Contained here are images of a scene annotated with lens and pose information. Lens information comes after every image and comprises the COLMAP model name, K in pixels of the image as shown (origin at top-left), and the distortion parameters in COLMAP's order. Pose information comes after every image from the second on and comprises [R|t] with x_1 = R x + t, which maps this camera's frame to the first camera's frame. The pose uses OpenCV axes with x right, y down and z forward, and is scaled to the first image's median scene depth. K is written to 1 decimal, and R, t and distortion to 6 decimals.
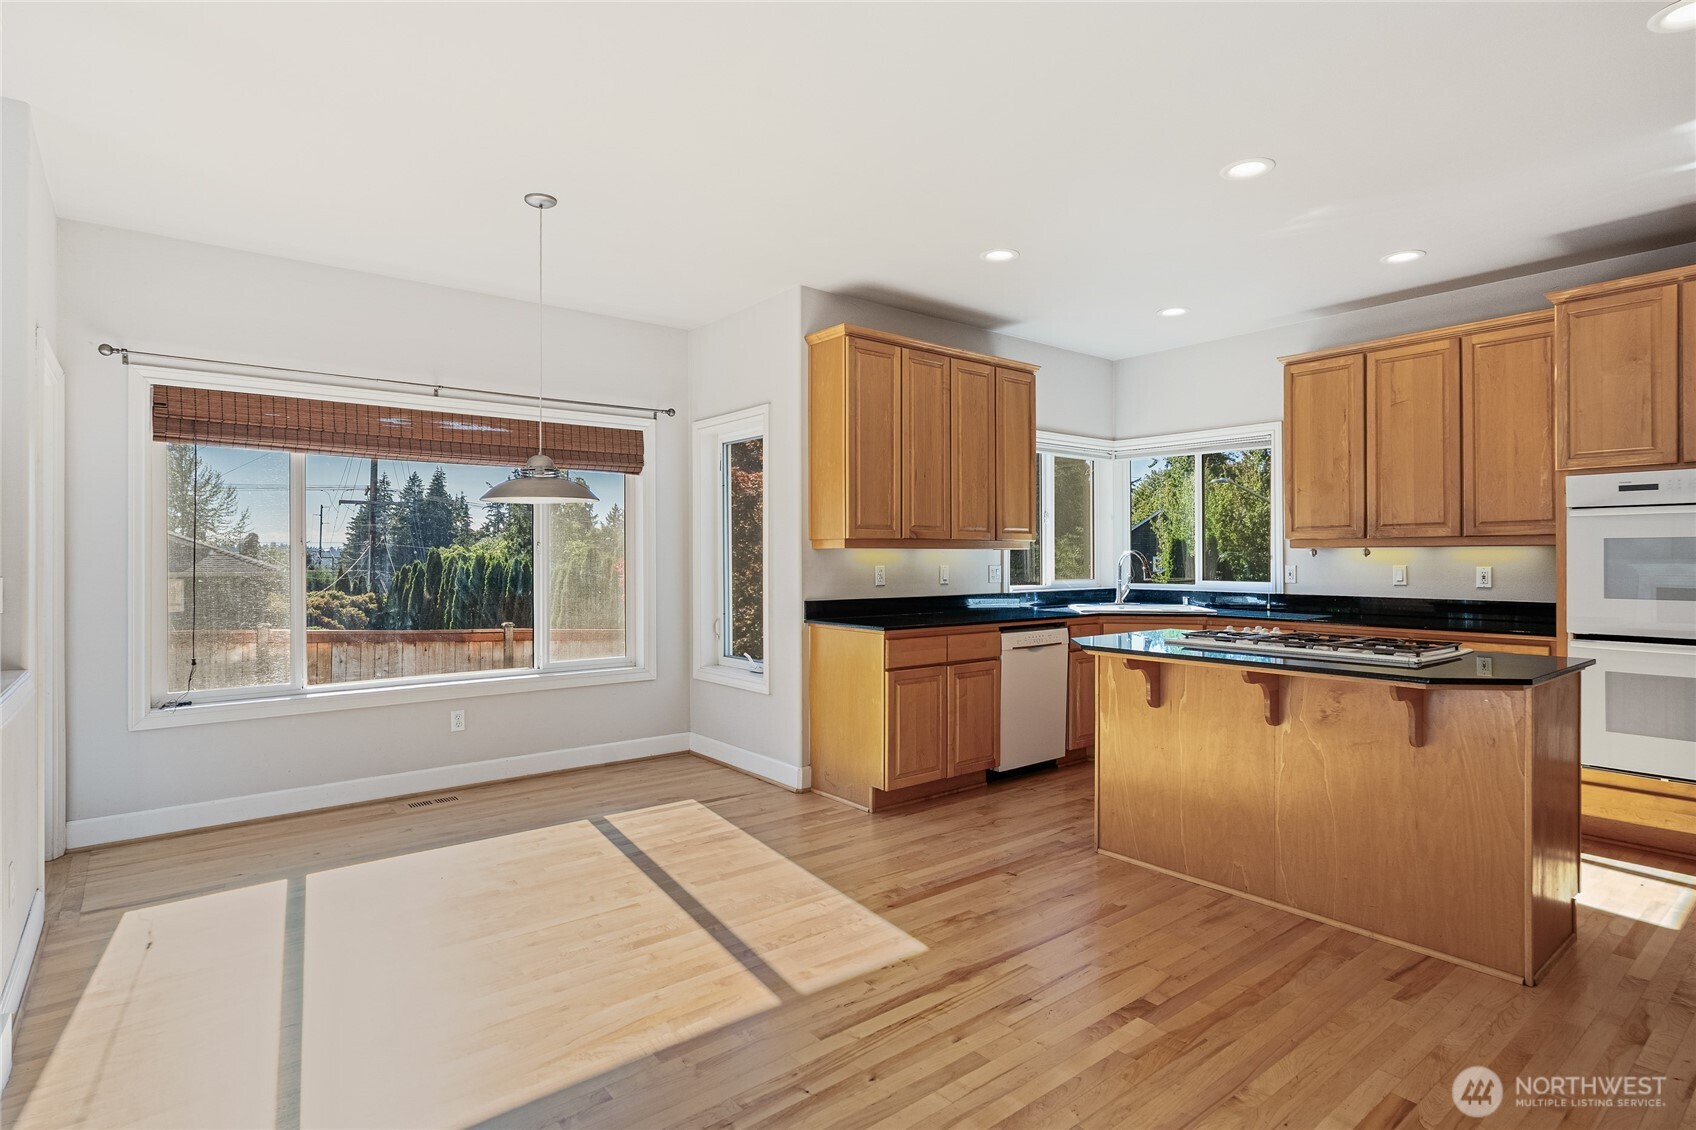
lens RADIAL K [[882.4, 0, 860.5], [0, 882.4, 542.9], [0, 0, 1]] dist [-0.005803, -0.001891]
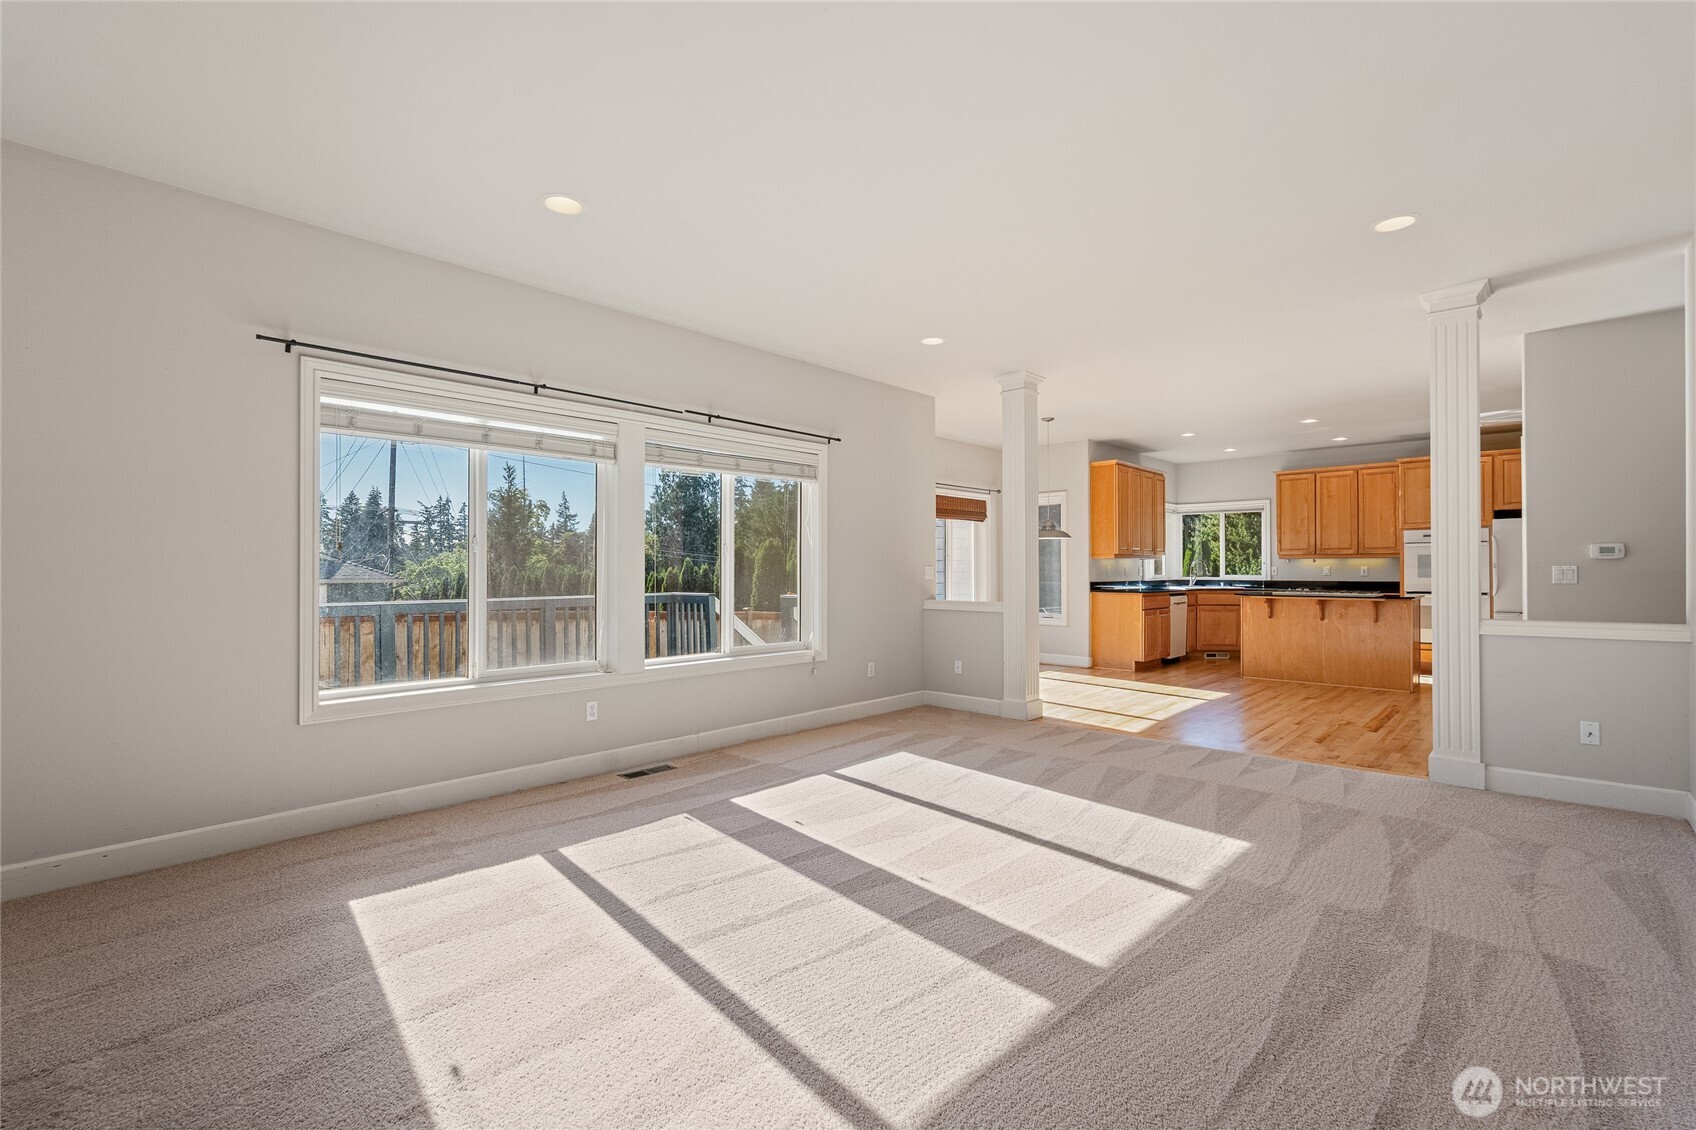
lens RADIAL K [[766.6, 0, 843.8], [0, 766.6, 560.9], [0, 0, 1]] dist [-0.009195, 0.000473]
pose [[0.991005, 0.002674, 0.133795, -0.935963], [-0.003257, 0.999986, 0.004141, 0.006961], [-0.133782, -0.004540, 0.991000, -0.828320]]
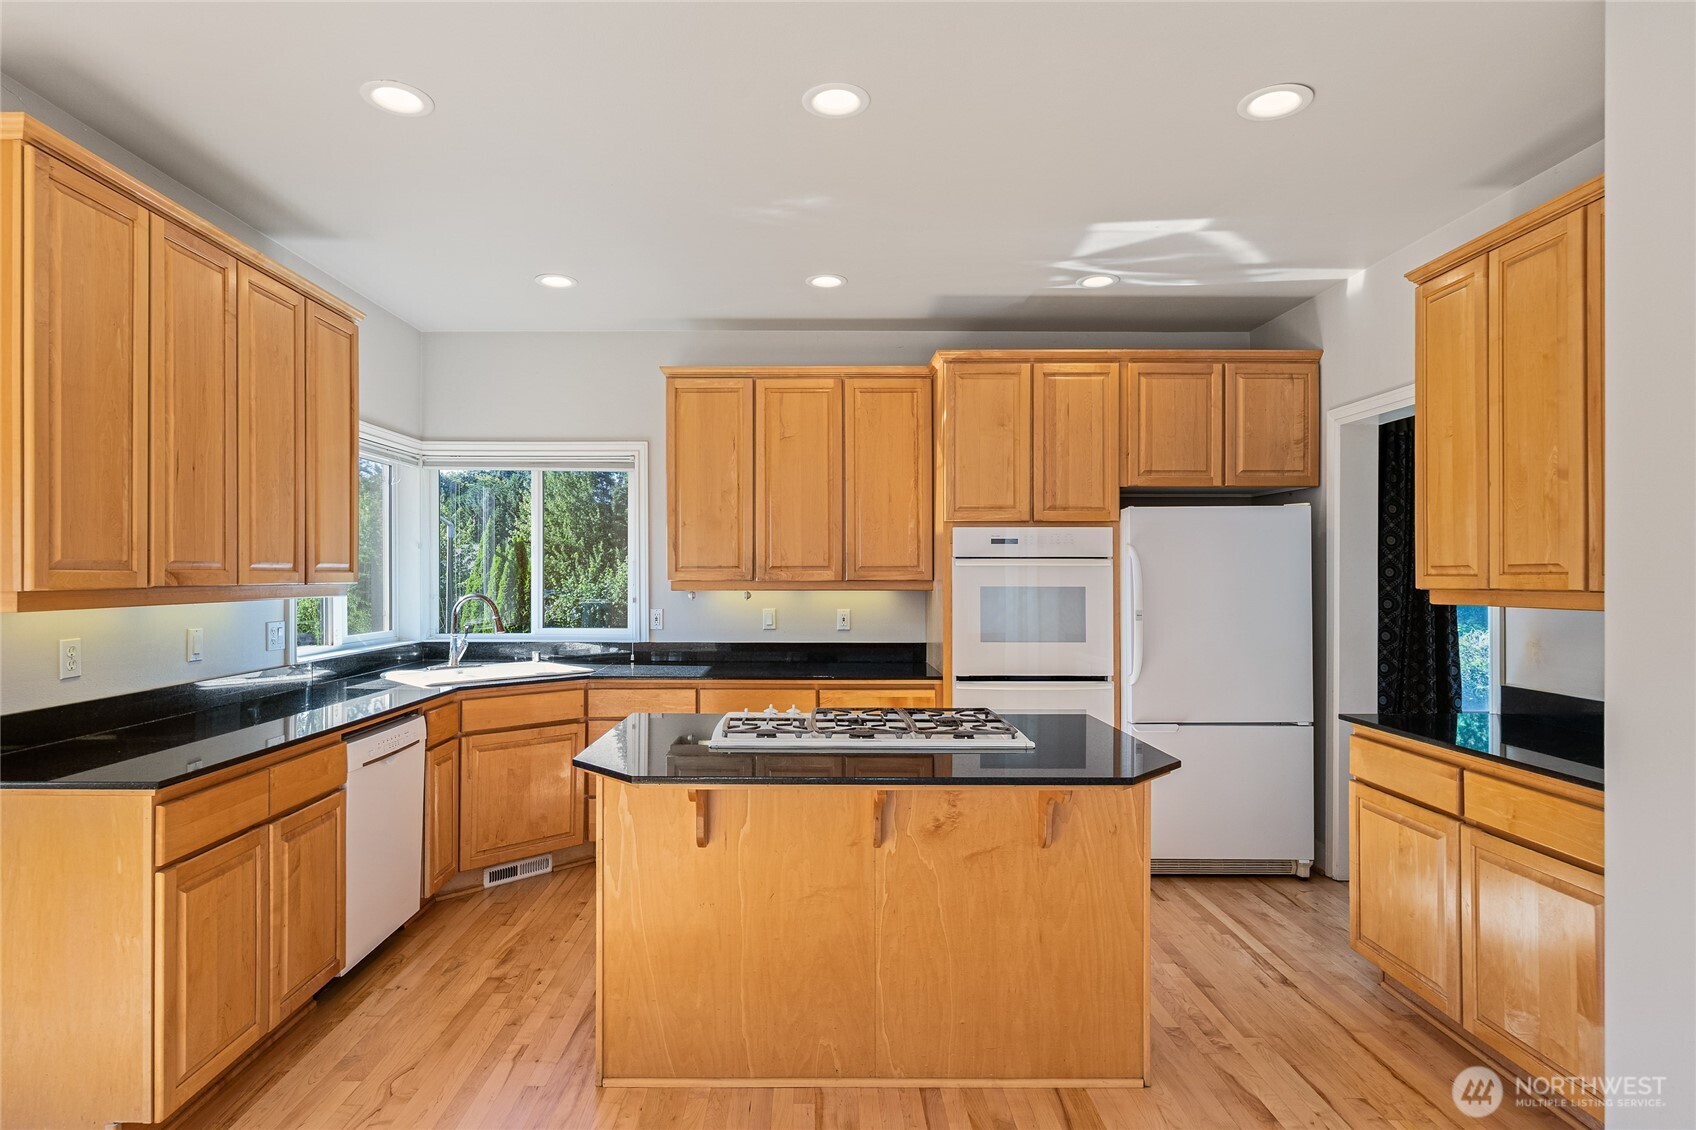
lens RADIAL K [[882.4, 0, 808.4], [0, 882.4, 571.5], [0, 0, 1]] dist [-0.005803, -0.001891]
pose [[0.633905, 0.003718, 0.773402, -0.104839], [-0.014196, 0.999876, 0.006829, -0.023043], [-0.773280, -0.015309, 0.633879, 0.387946]]
